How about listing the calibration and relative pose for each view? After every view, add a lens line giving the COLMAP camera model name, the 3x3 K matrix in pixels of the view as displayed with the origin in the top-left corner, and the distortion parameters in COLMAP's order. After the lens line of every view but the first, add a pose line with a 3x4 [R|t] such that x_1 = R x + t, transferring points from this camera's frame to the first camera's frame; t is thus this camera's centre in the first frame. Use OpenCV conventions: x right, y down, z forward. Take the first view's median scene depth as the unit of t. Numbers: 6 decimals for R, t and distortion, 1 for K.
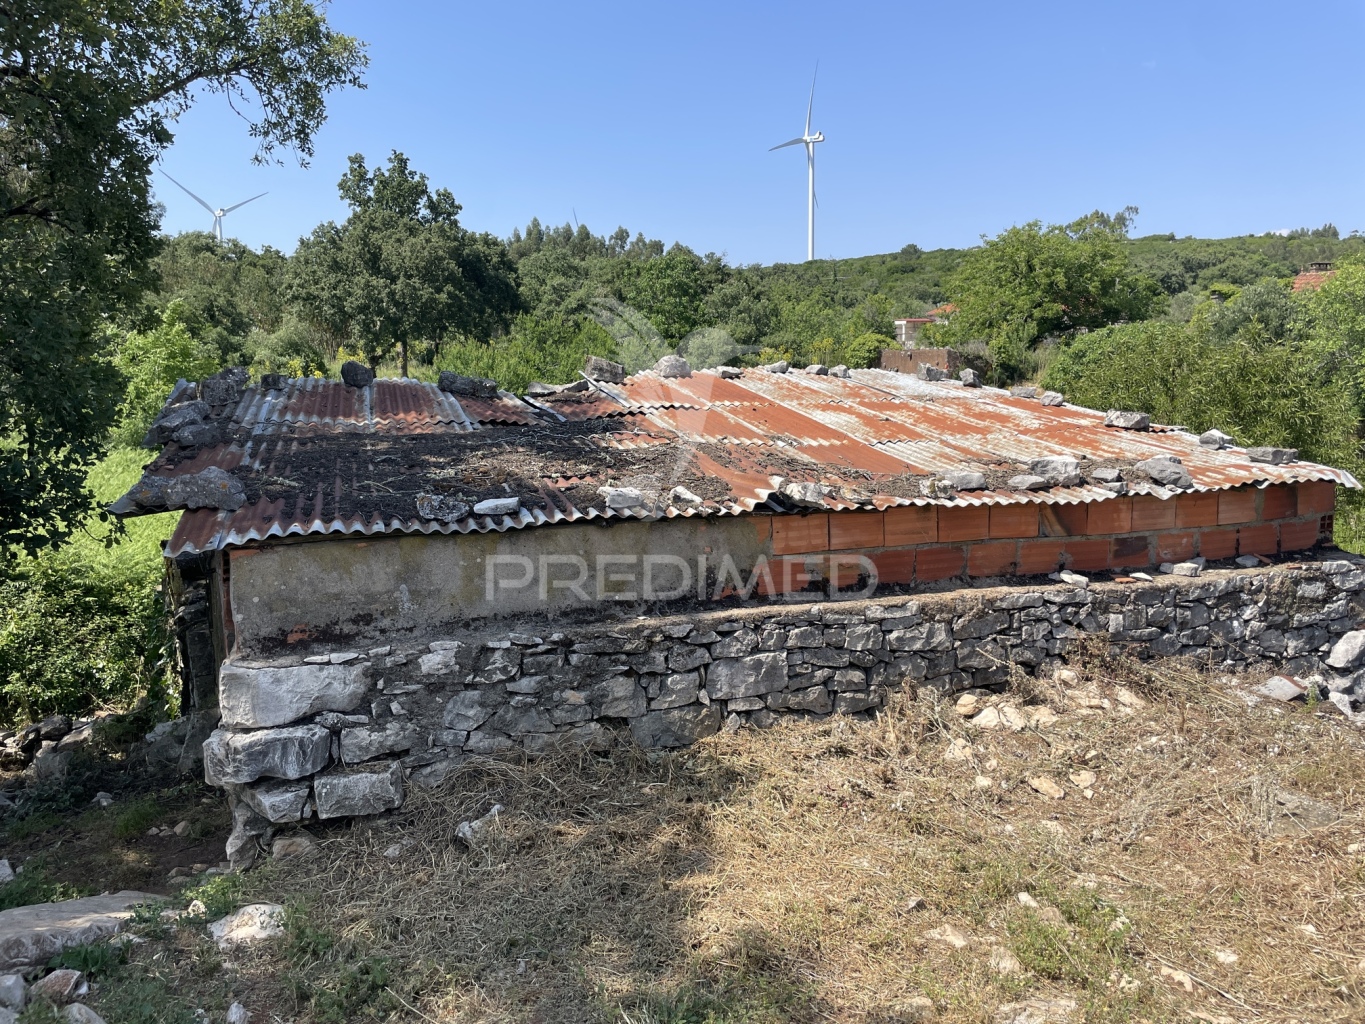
lens RADIAL K [[1036.5, 0, 681.4], [0, 1036.5, 495.9], [0, 0, 1]] dist [0.101948, -0.143168]
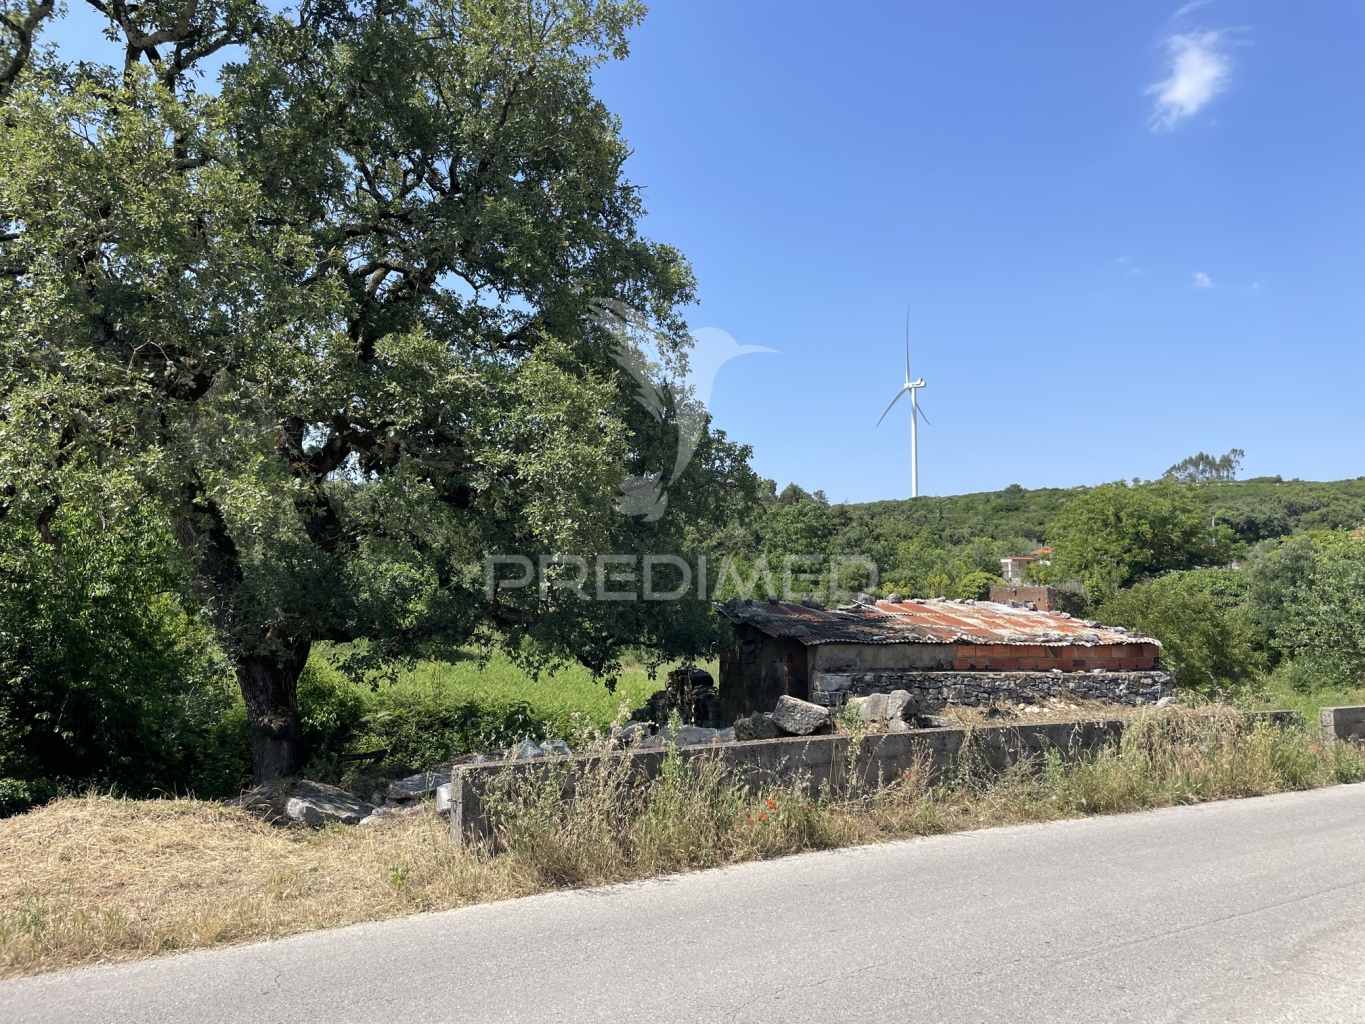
lens RADIAL K [[1044.0, 0, 682.5], [0, 1044.0, 512.0], [0, 0, 1]] dist [0.097043, -0.146081]
pose [[0.995382, 0.006227, -0.095786, -0.282647], [-0.025502, 0.979186, -0.201358, 0.182650], [0.092538, 0.202871, 0.974823, -1.471536]]
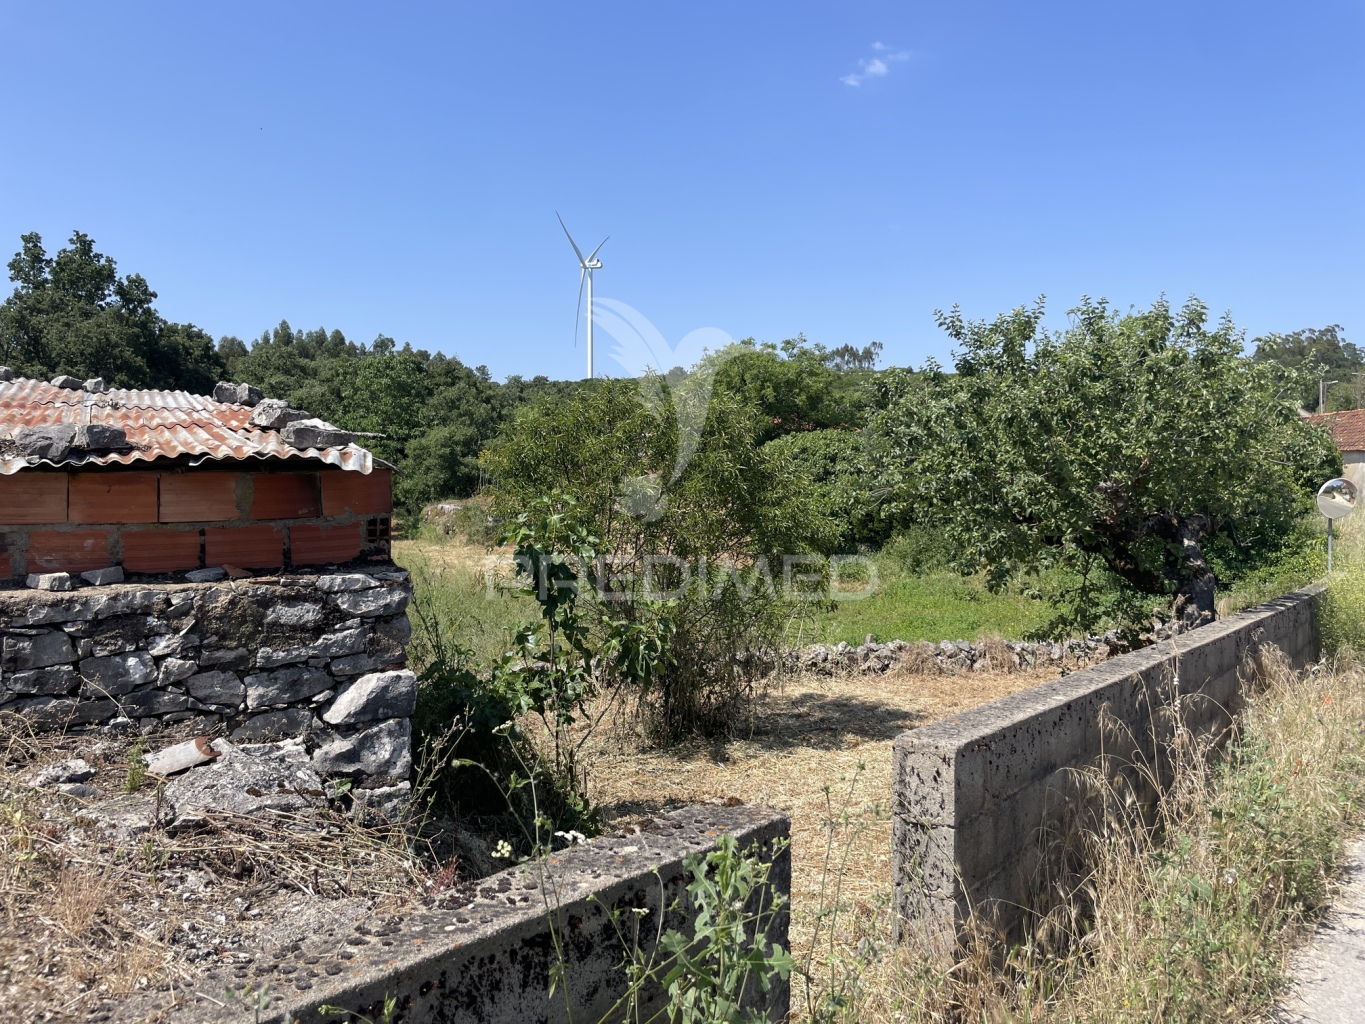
lens RADIAL K [[1038.4, 0, 690.5], [0, 1038.4, 495.5], [0, 0, 1]] dist [0.103342, -0.154859]
pose [[0.977639, 0.012464, 0.209919, 0.513998], [0.011104, 0.993789, -0.110723, 0.066210], [-0.209995, 0.110578, 0.971429, 0.180039]]
